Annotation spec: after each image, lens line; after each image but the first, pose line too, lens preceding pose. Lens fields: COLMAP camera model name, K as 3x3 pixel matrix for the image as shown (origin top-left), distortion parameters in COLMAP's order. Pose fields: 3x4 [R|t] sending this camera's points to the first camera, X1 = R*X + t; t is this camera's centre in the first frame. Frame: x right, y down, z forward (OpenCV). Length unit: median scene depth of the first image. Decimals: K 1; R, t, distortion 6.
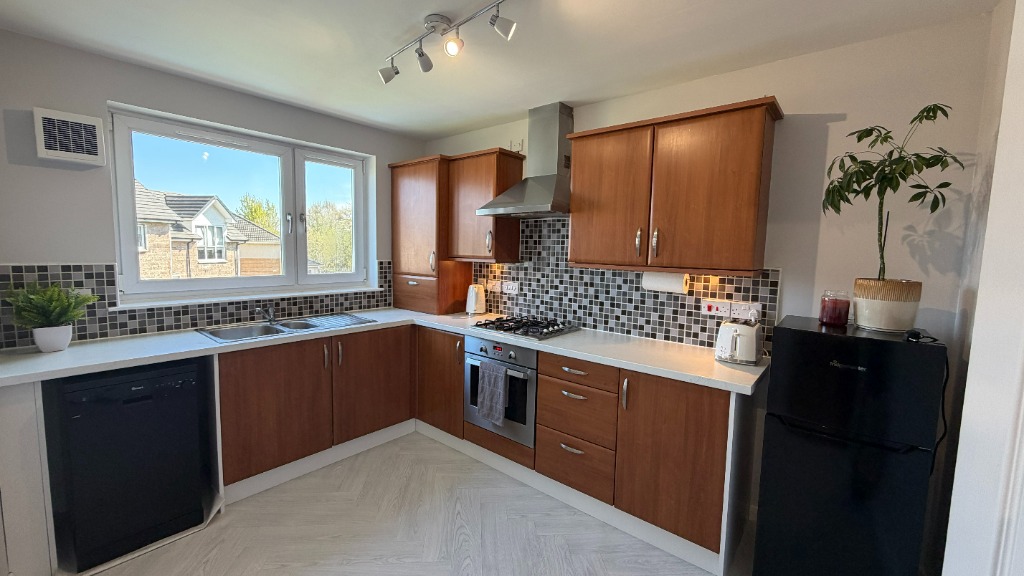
lens RADIAL K [[409.2, 0, 512.0], [0, 409.2, 288.0], [0, 0, 1]] dist [-0.001012, 0.000045]
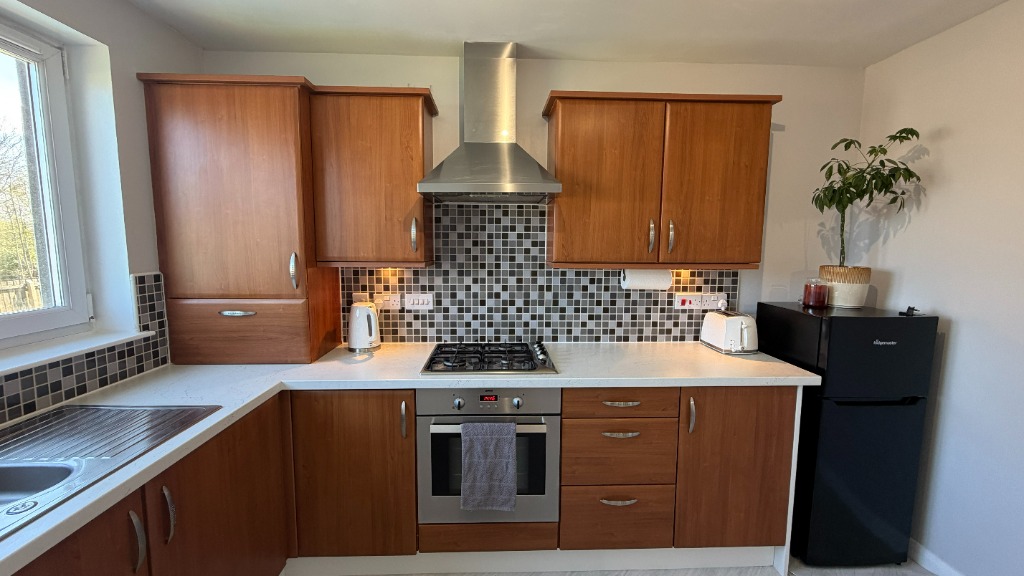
lens RADIAL K [[409.2, 0, 512.0], [0, 409.2, 288.0], [0, 0, 1]] dist [-0.001012, 0.000045]
pose [[0.744867, -0.090563, 0.661038, -0.402517], [0.073159, 0.995857, 0.053997, -0.058362], [-0.663189, 0.008141, 0.748407, 0.451691]]
